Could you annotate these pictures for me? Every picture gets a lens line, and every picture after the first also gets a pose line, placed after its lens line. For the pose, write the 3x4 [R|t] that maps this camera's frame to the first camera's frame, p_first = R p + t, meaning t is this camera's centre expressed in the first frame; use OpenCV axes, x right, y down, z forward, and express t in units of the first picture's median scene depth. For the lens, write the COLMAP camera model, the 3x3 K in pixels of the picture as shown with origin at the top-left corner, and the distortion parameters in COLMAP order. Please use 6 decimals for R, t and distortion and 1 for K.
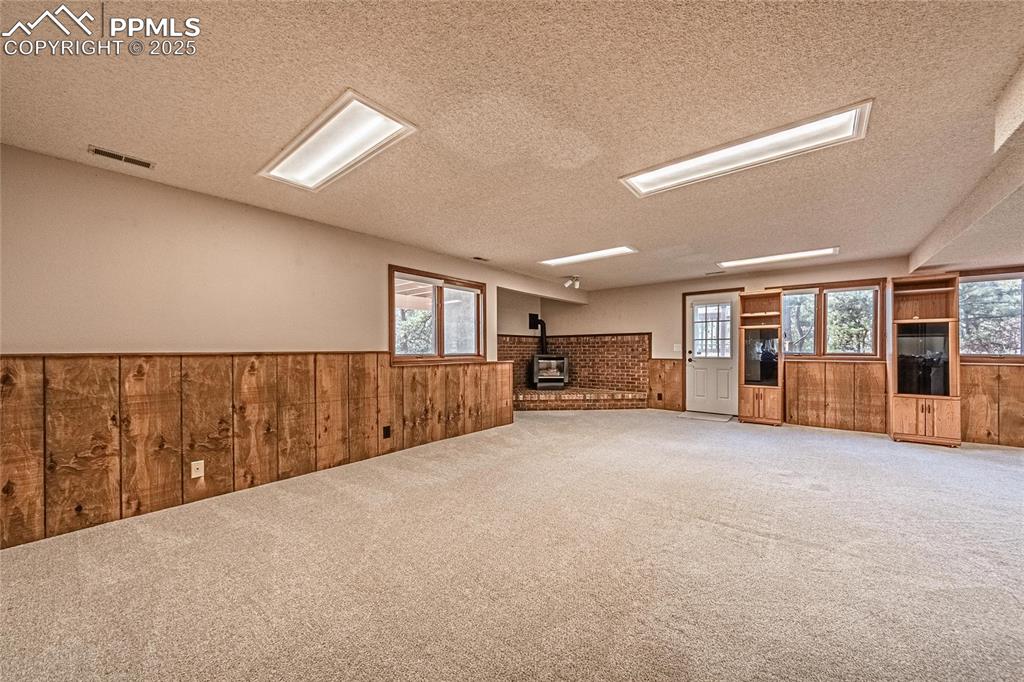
lens RADIAL K [[364.7, 0, 516.0], [0, 364.7, 348.5], [0, 0, 1]] dist [-0.001104, -0.000091]
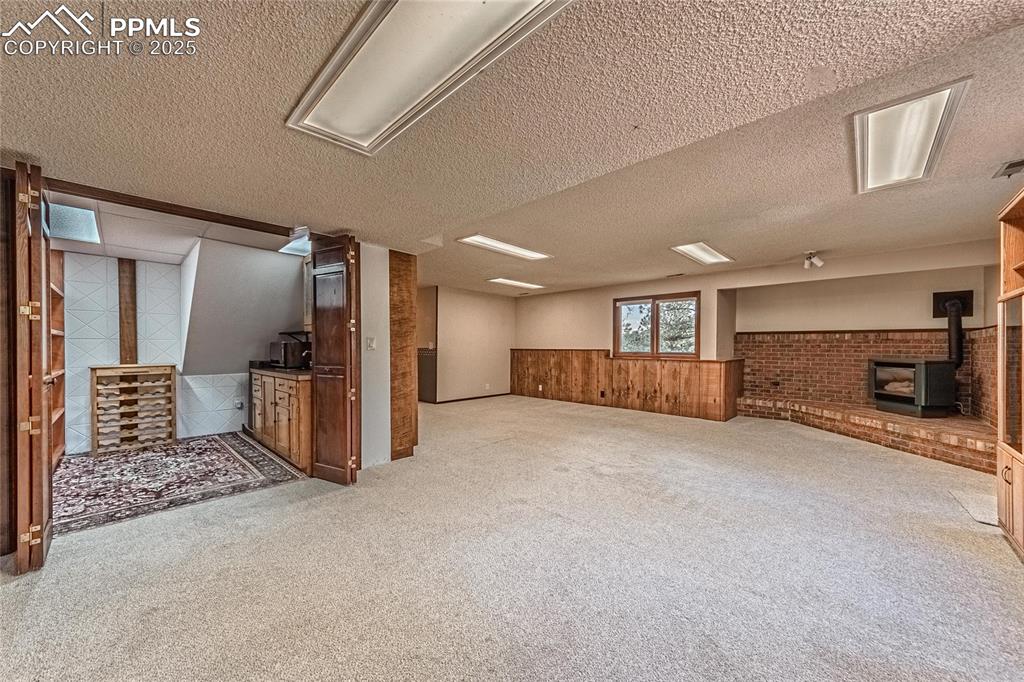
lens RADIAL K [[369.4, 0, 516.1], [0, 369.4, 349.4], [0, 0, 1]] dist [-0.007447, 0.000163]
pose [[-0.070706, 0.006333, -0.997477, 1.091457], [-0.004168, 0.999969, 0.006644, -0.001949], [0.997488, 0.004627, -0.070678, 0.512156]]
